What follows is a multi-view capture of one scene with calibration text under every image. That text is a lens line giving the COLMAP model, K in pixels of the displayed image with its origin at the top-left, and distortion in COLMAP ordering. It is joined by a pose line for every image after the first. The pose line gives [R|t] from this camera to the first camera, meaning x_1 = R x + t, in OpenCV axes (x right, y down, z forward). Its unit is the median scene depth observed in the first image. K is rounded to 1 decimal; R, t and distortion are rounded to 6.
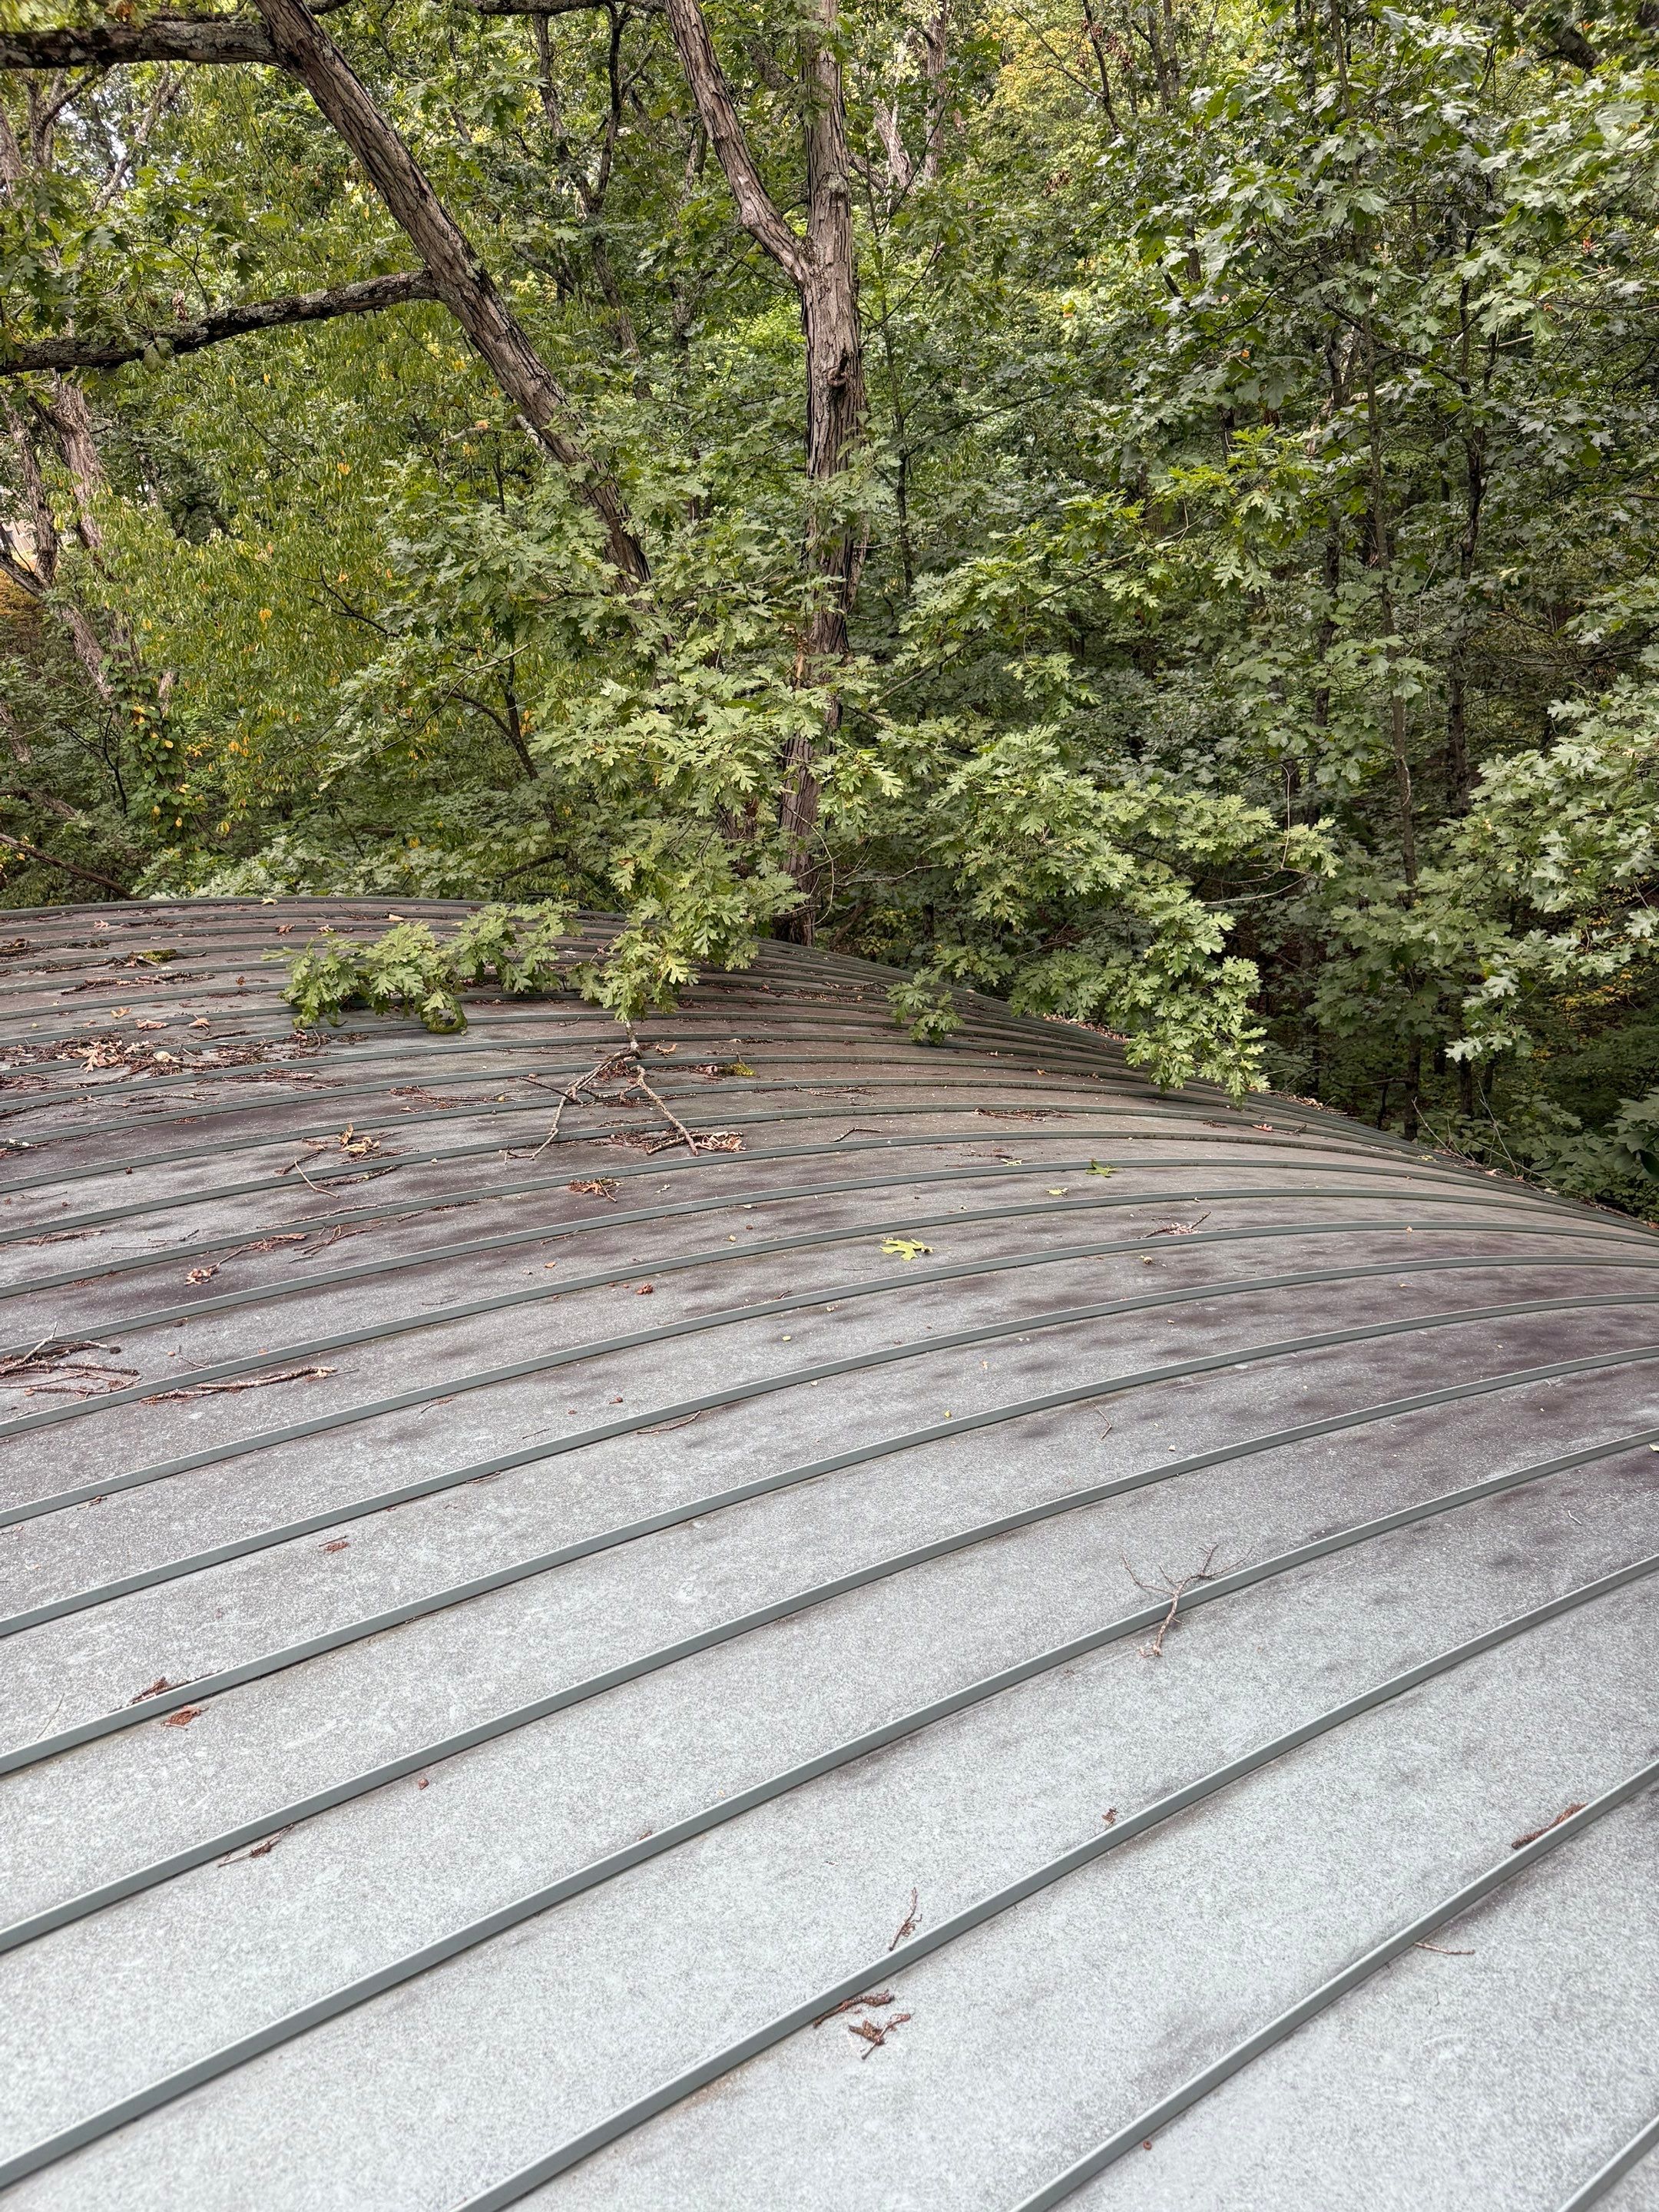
lens RADIAL K [[1551.3, 0, 833.9], [0, 1551.3, 1108.3], [0, 0, 1]] dist [0.017286, -0.022364]
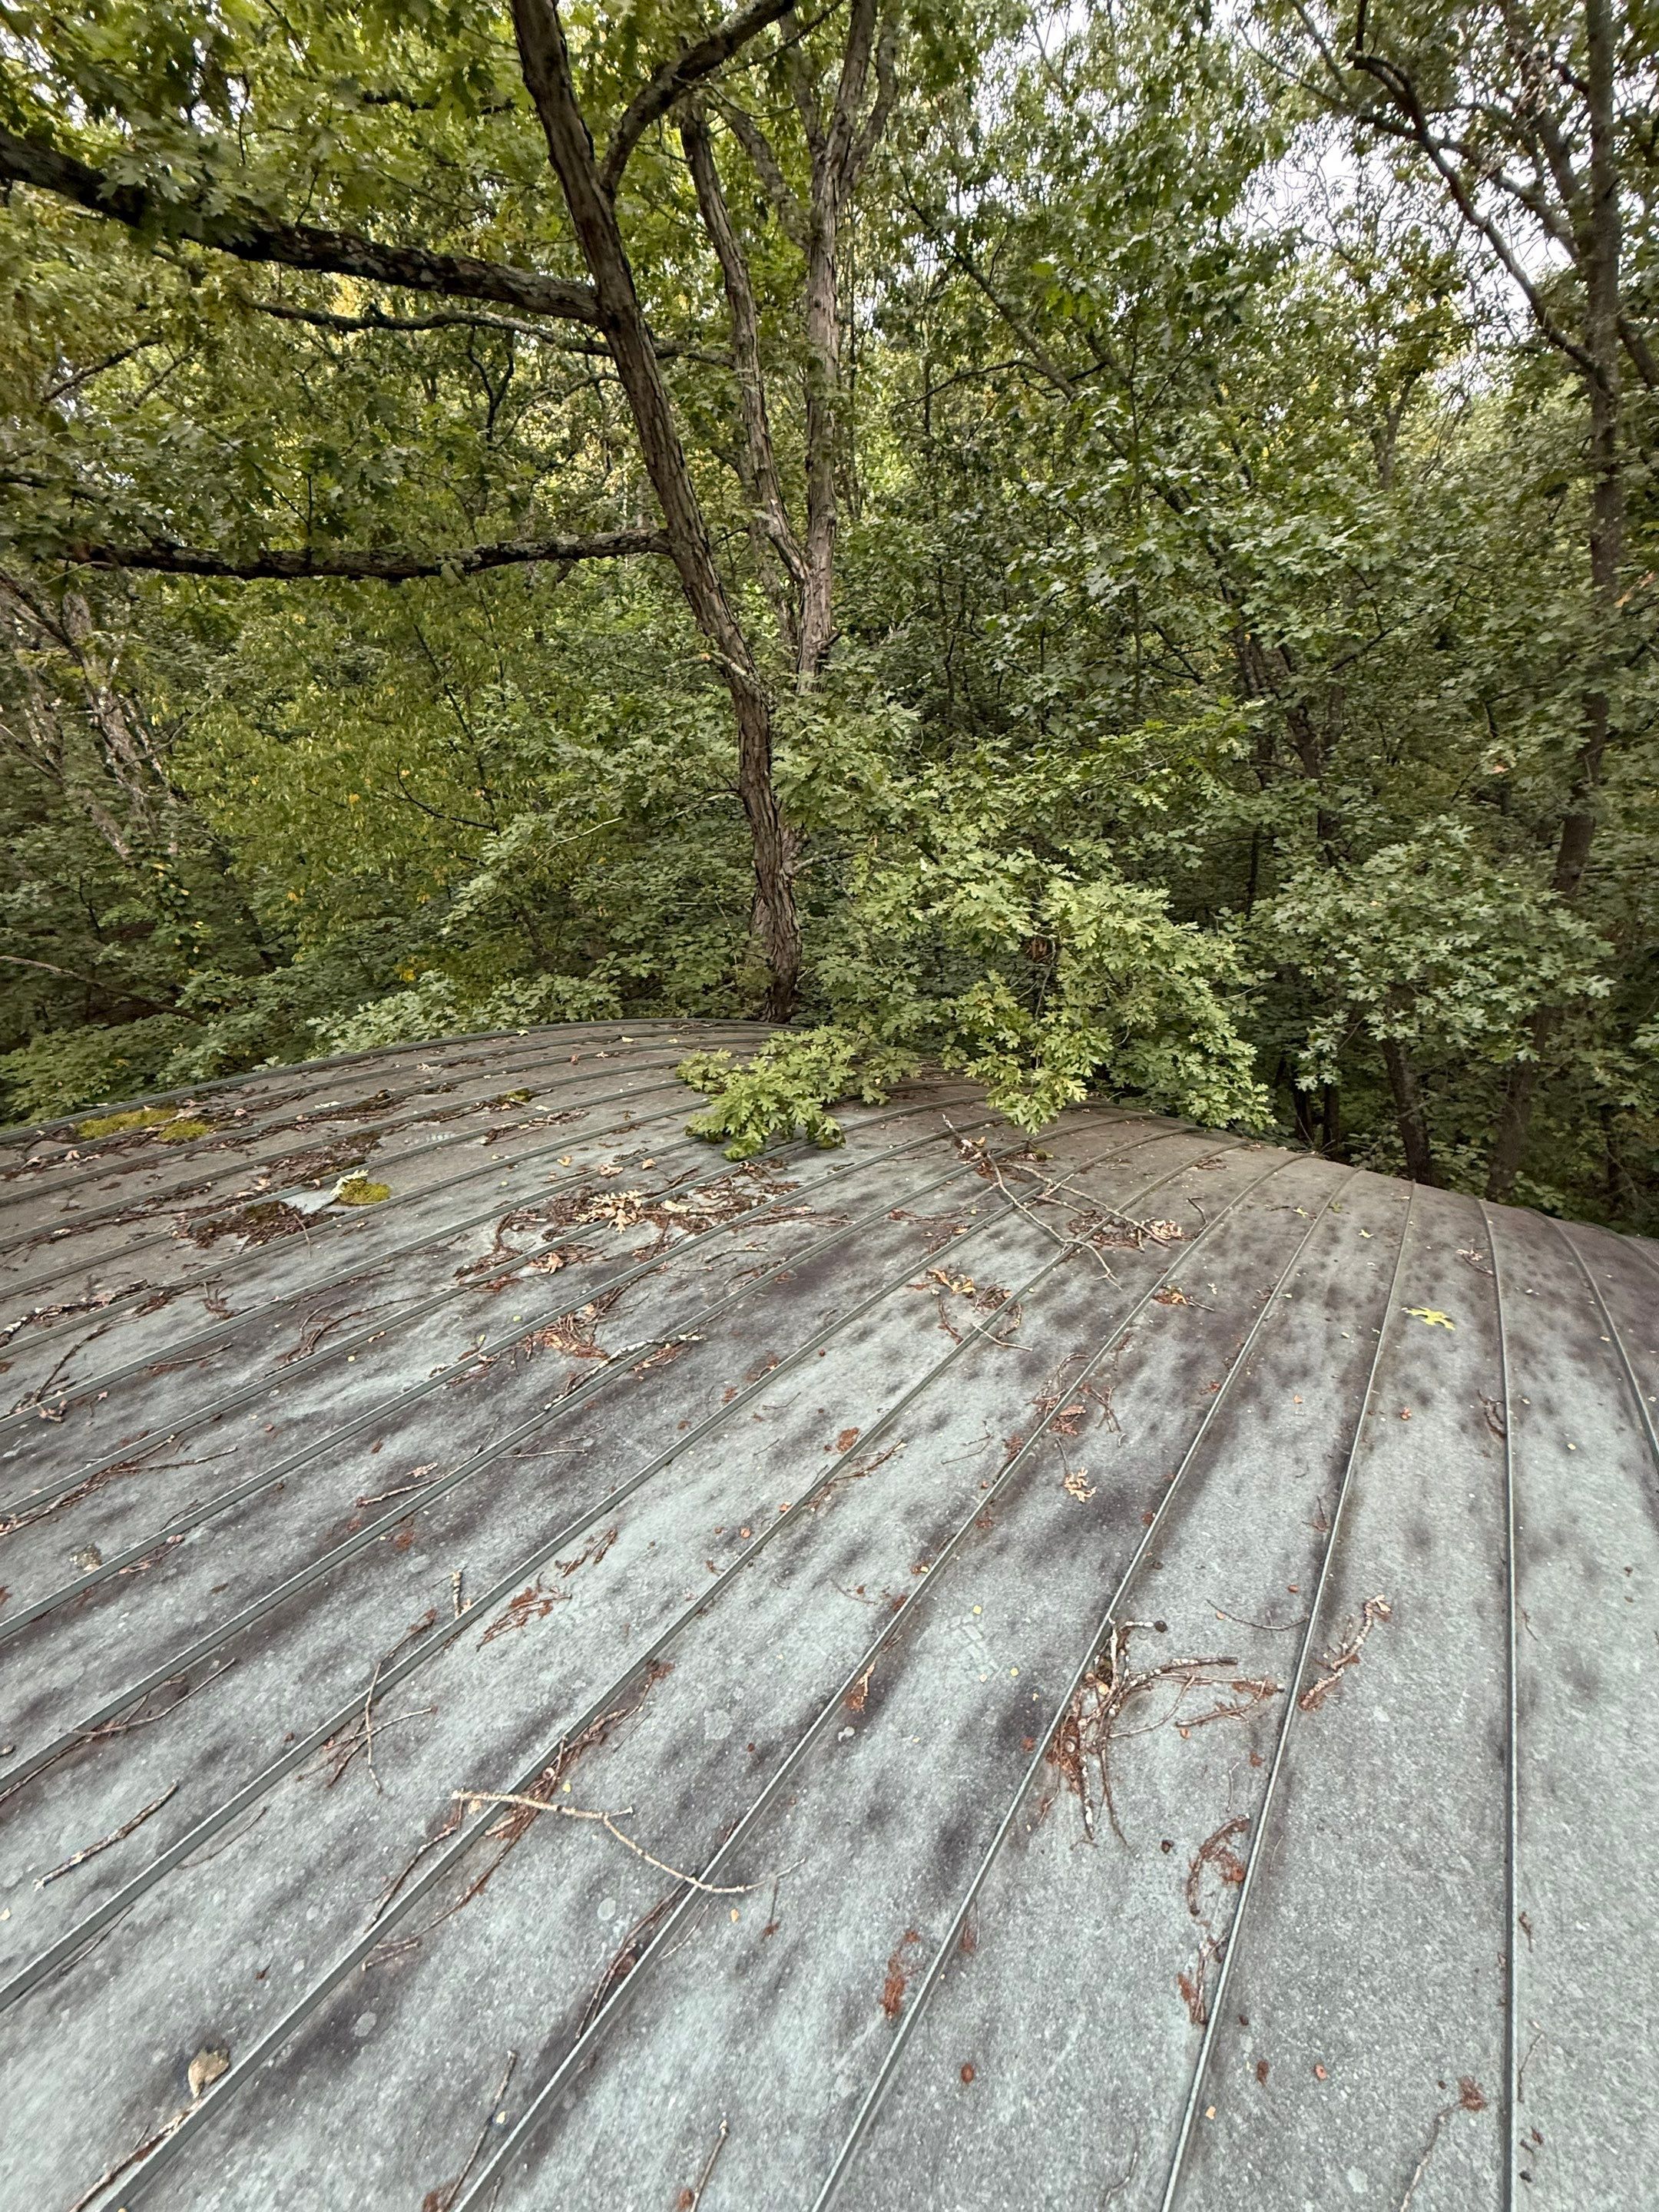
lens RADIAL K [[870.5, 0, 821.6], [0, 870.5, 1094.9], [0, 0, 1]] dist [-0.001882, -0.000546]
pose [[0.946813, -0.080189, 0.311632, -0.382513], [0.076608, 0.996779, 0.023738, -0.087637], [-0.312532, 0.001398, 0.949906, 0.284855]]
